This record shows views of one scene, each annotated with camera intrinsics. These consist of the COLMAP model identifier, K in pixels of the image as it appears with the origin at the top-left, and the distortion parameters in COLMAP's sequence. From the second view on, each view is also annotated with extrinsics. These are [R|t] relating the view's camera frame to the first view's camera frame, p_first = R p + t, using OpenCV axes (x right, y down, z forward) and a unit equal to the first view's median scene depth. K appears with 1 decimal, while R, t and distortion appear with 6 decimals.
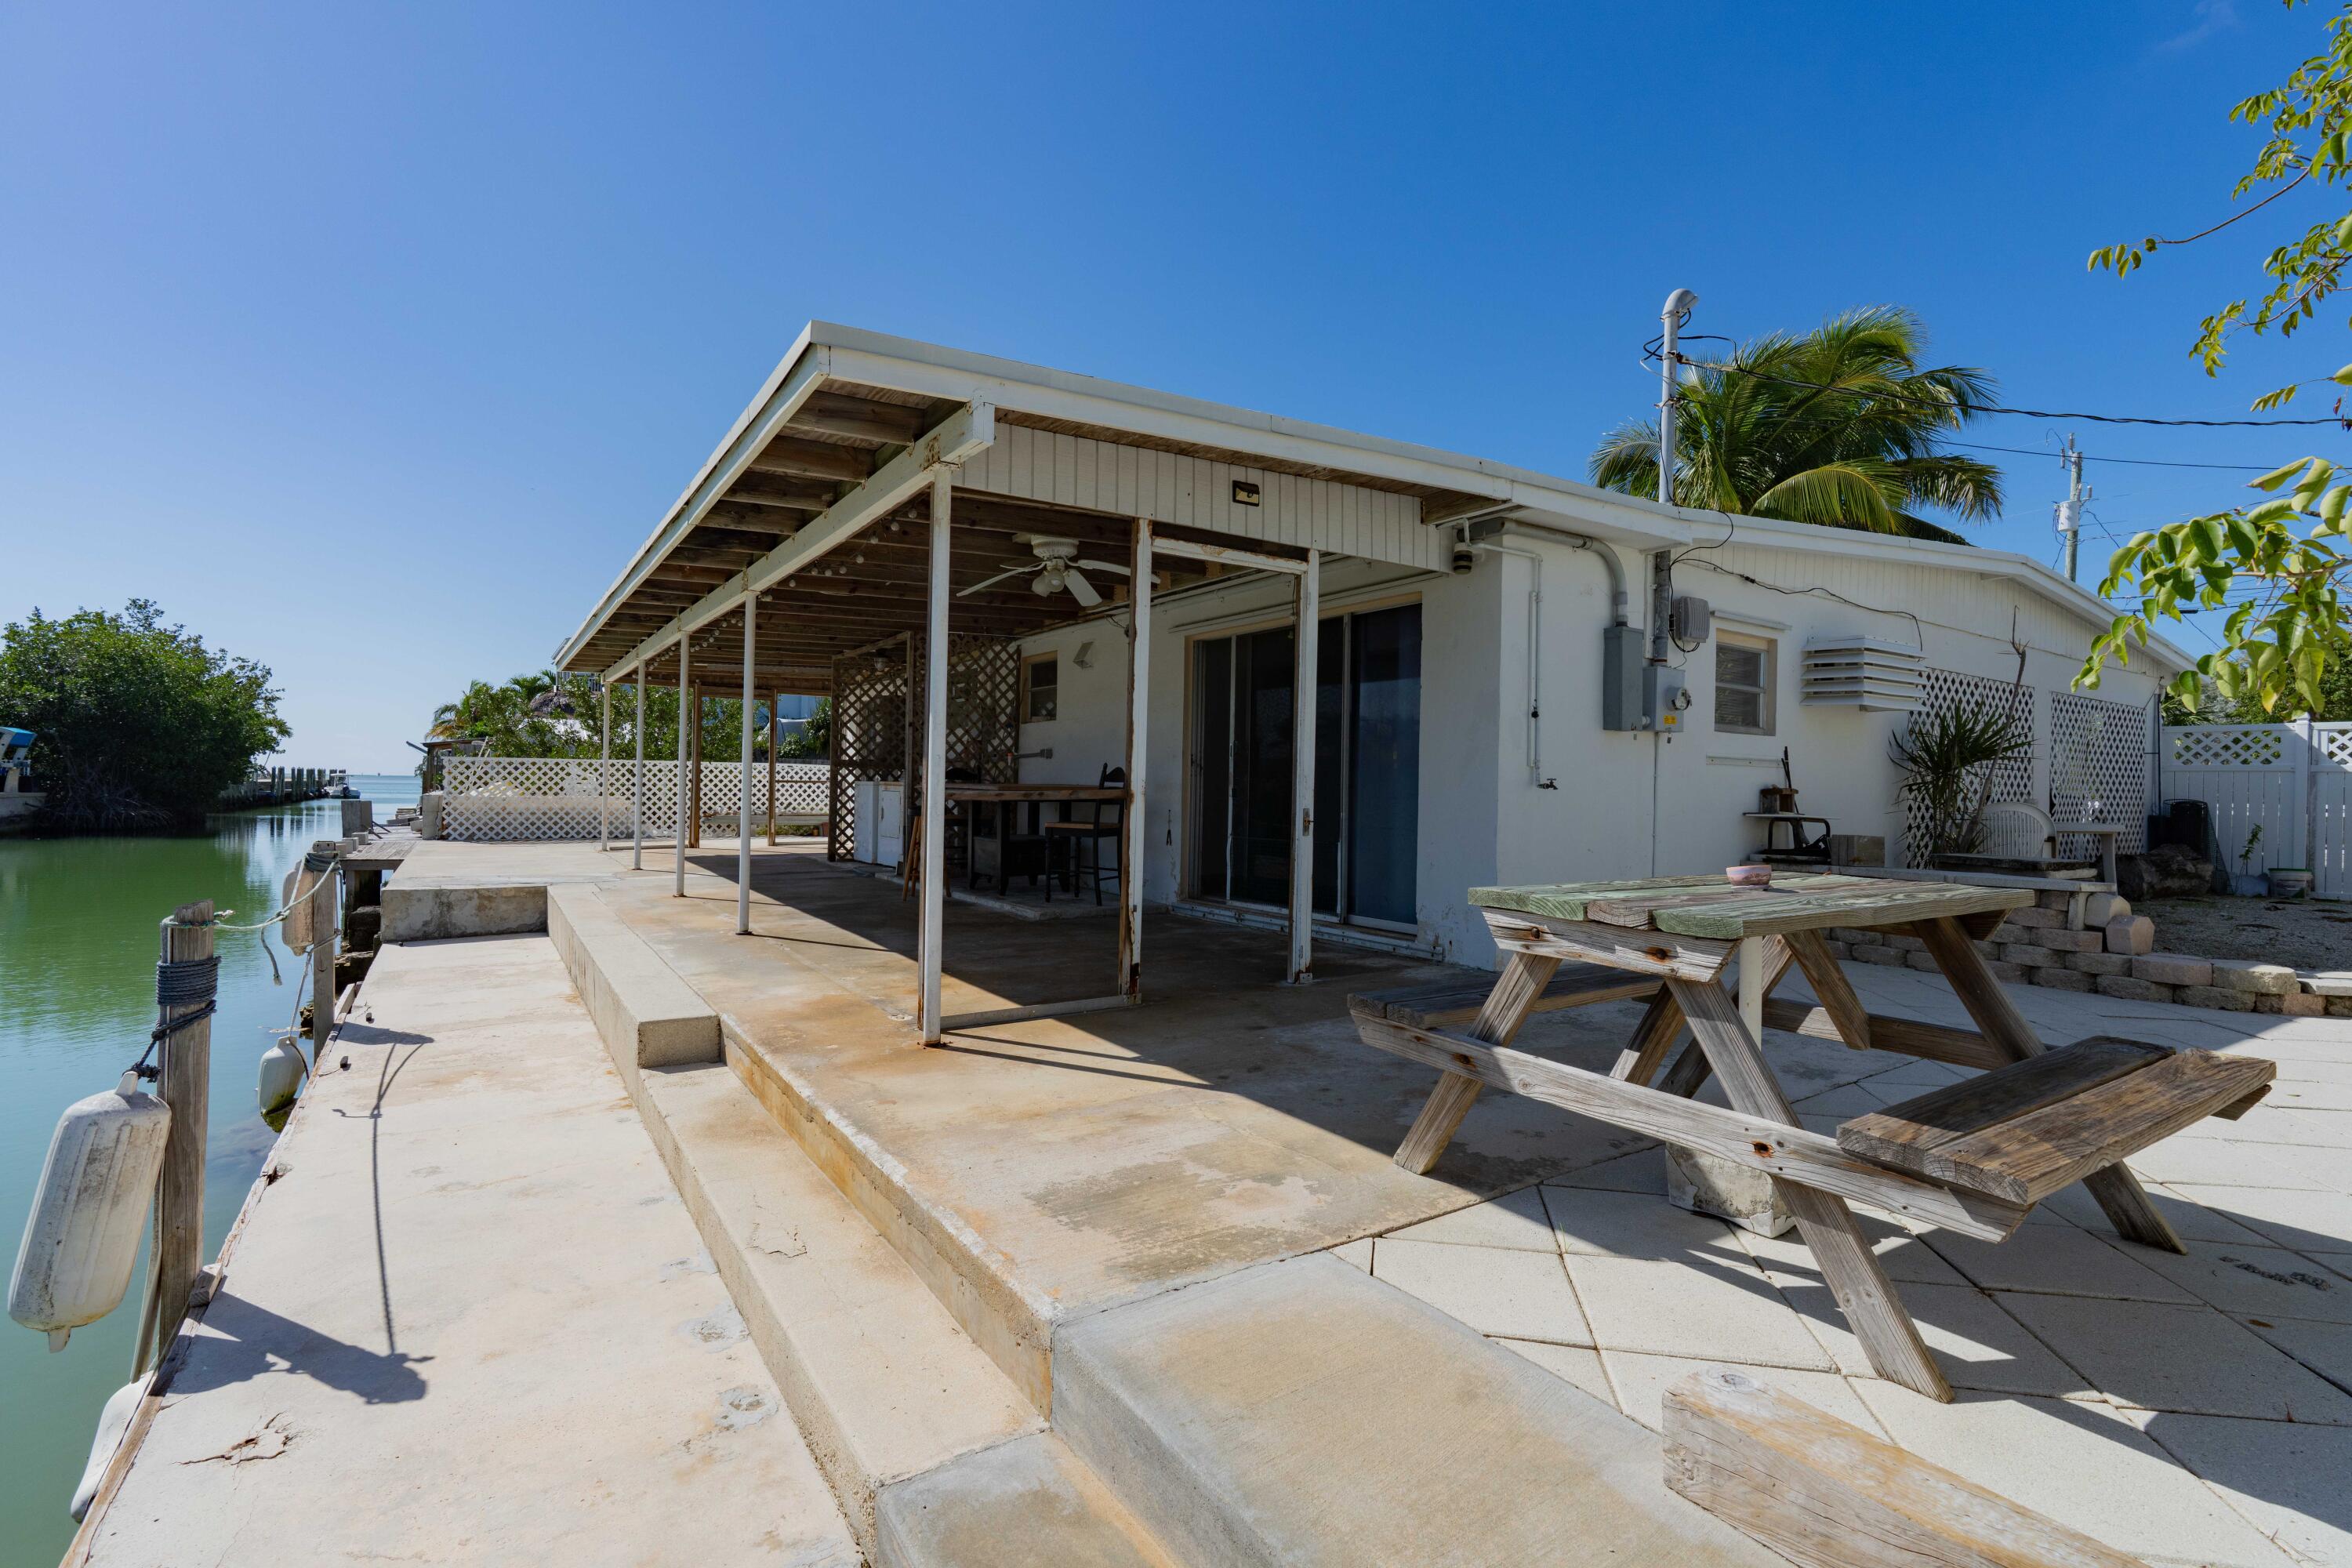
lens RADIAL K [[1057.1, 0, 1164.3], [0, 1057.1, 783.9], [0, 0, 1]] dist [-0.001753, 0.001146]
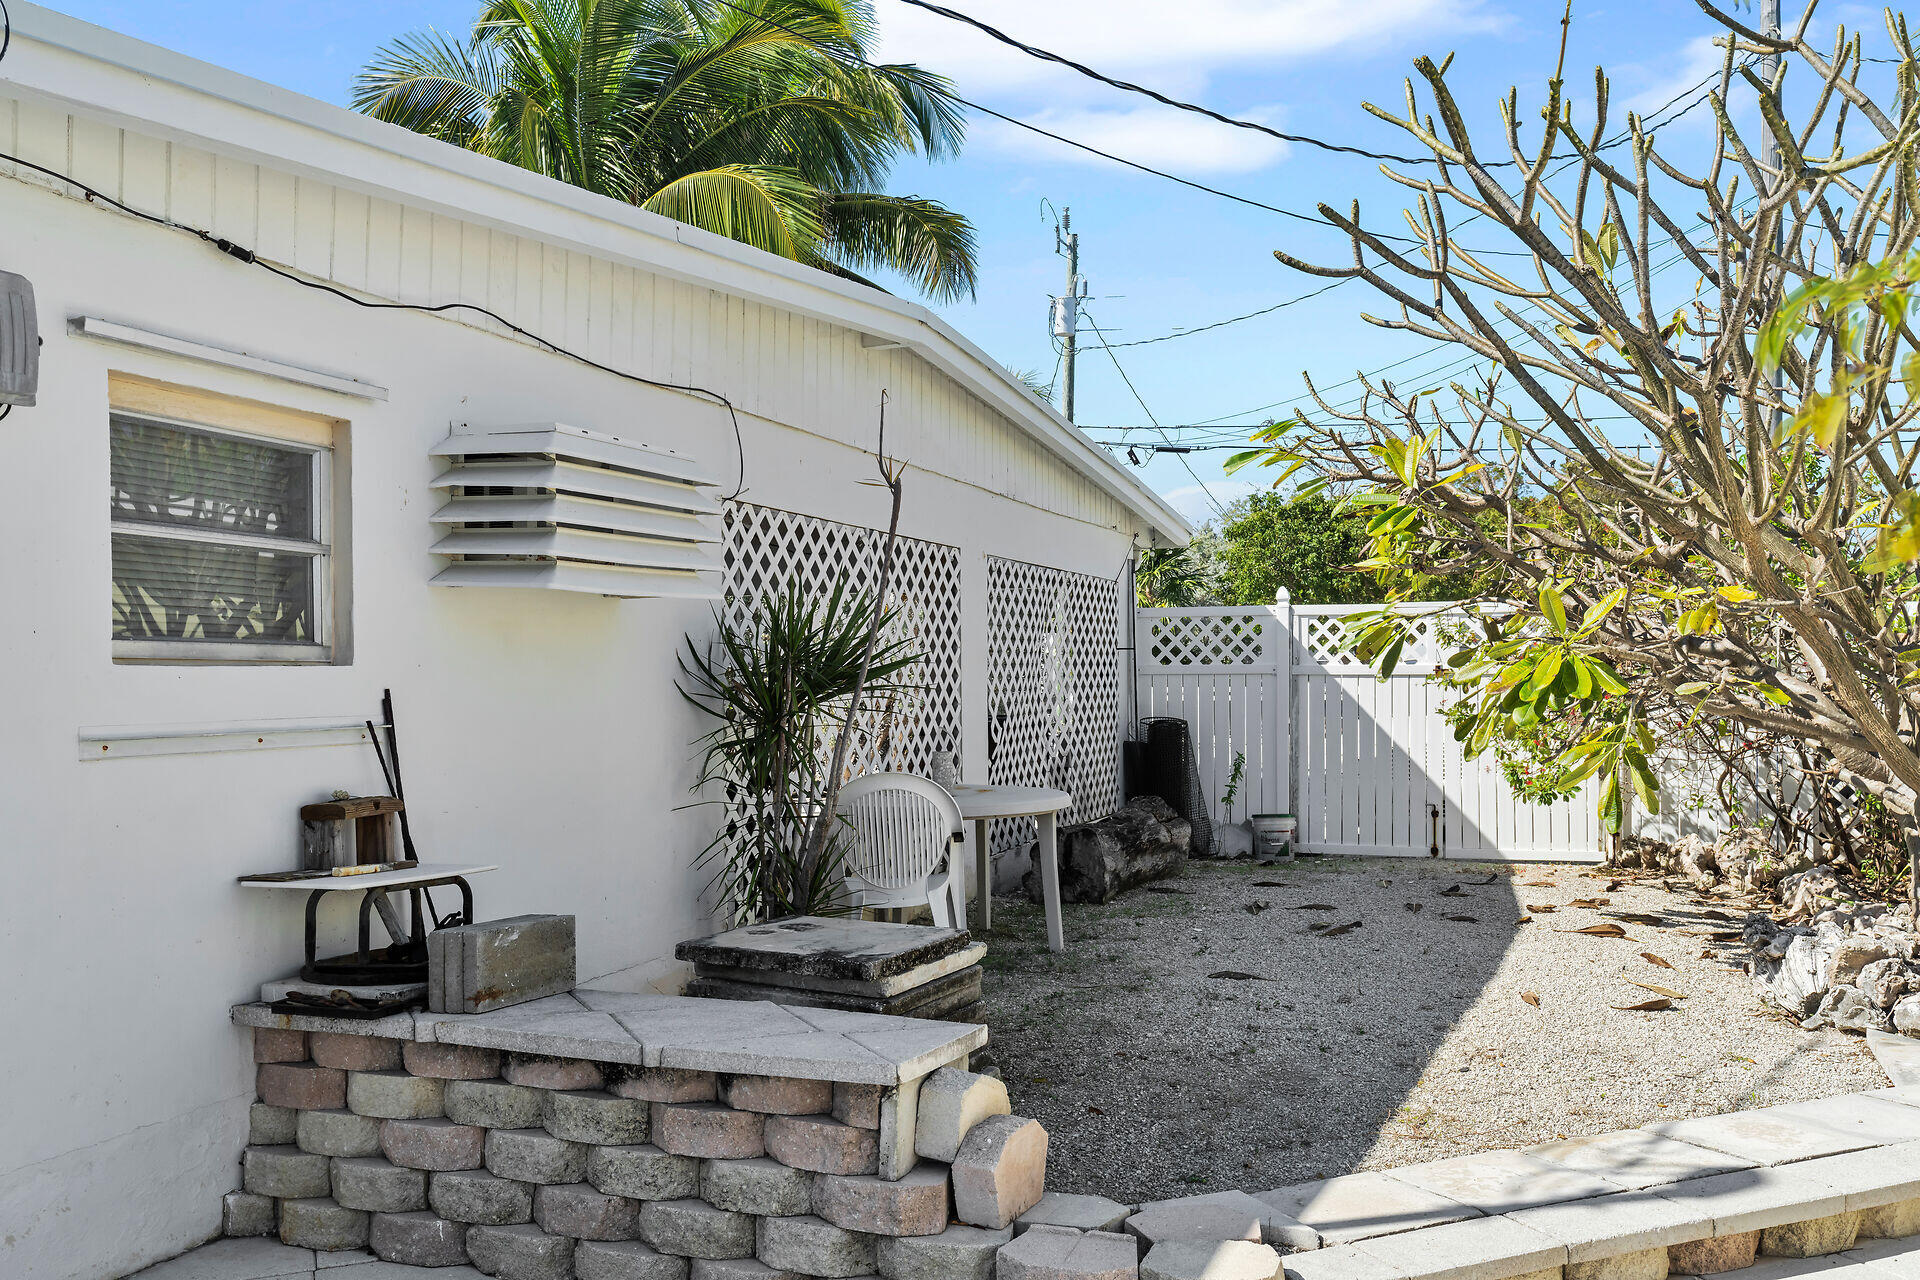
lens RADIAL K [[1387.7, 0, 961.4], [0, 1387.7, 645.3], [0, 0, 1]] dist [0.000402, 0.002871]
pose [[0.828180, -0.019144, 0.560136, 0.392687], [0.017851, 0.999810, 0.007777, -0.043314], [-0.560178, 0.003558, 0.828364, 0.364667]]
